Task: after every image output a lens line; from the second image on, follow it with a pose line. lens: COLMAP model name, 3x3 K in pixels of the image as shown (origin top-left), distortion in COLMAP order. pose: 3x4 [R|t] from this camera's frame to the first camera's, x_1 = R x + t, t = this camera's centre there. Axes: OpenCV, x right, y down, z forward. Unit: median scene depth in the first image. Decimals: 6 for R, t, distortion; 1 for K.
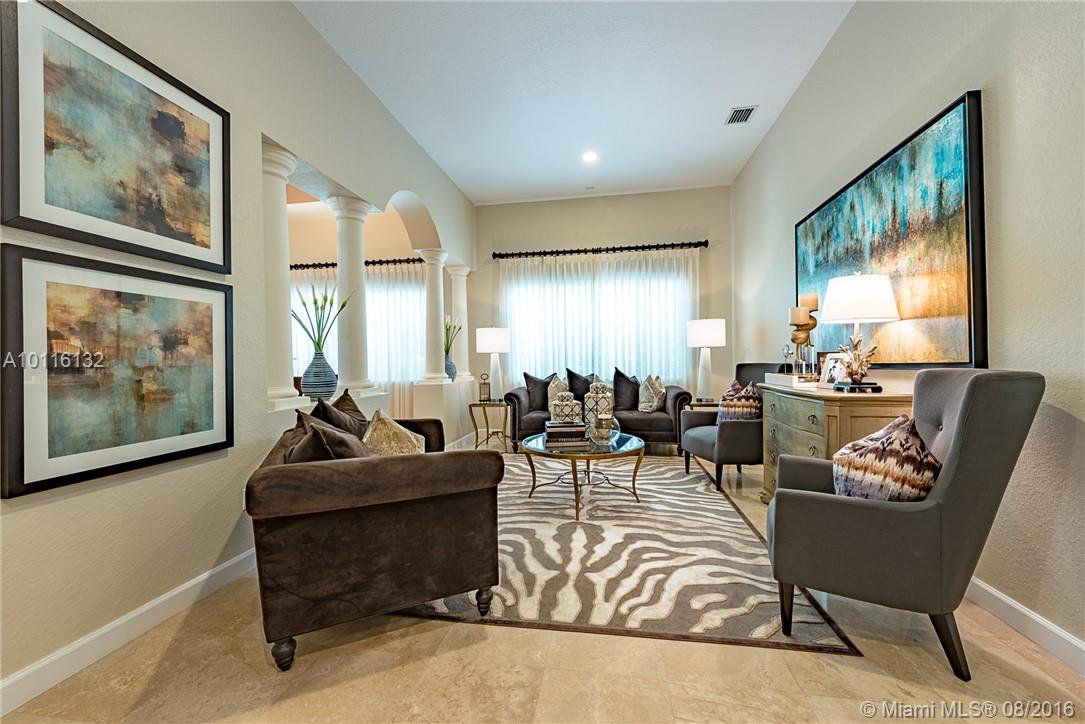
lens RADIAL K [[428.3, 0, 544.0], [0, 428.3, 360.9], [0, 0, 1]] dist [-0.000417, -0.000009]
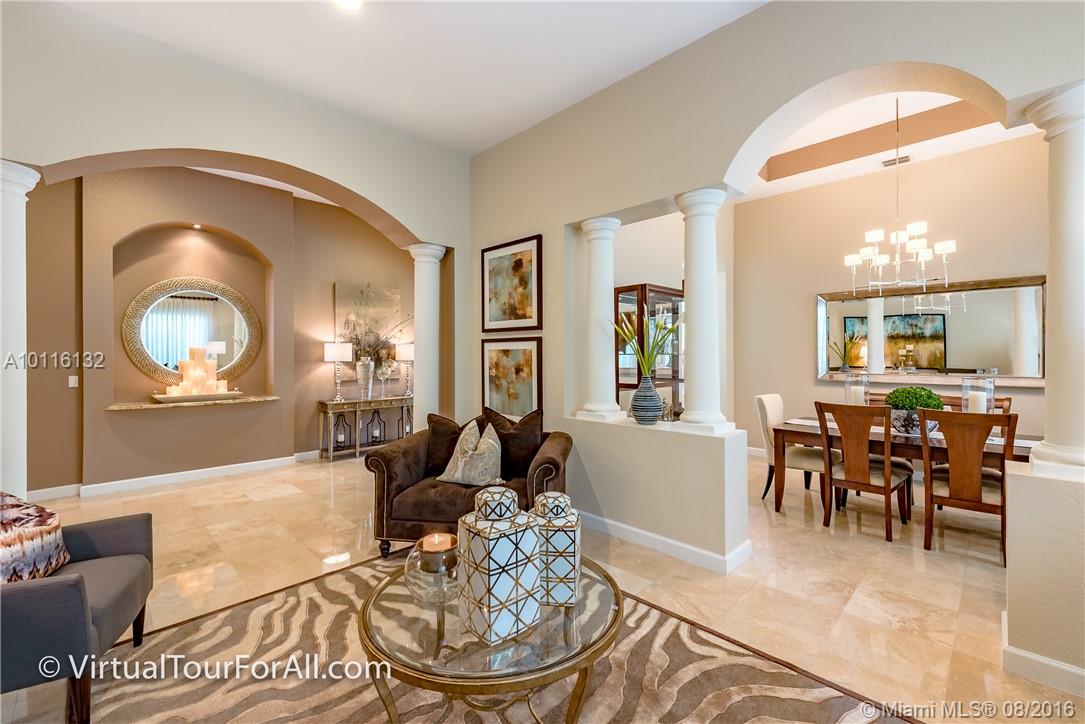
lens RADIAL K [[478.6, 0, 555.9], [0, 478.6, 347.8], [0, 0, 1]] dist [0.001355, 0.000197]
pose [[-0.587078, 0.006684, -0.809503, 0.808771], [0.006906, 0.999971, 0.003248, -0.145431], [0.809501, -0.003684, -0.587107, 2.299150]]
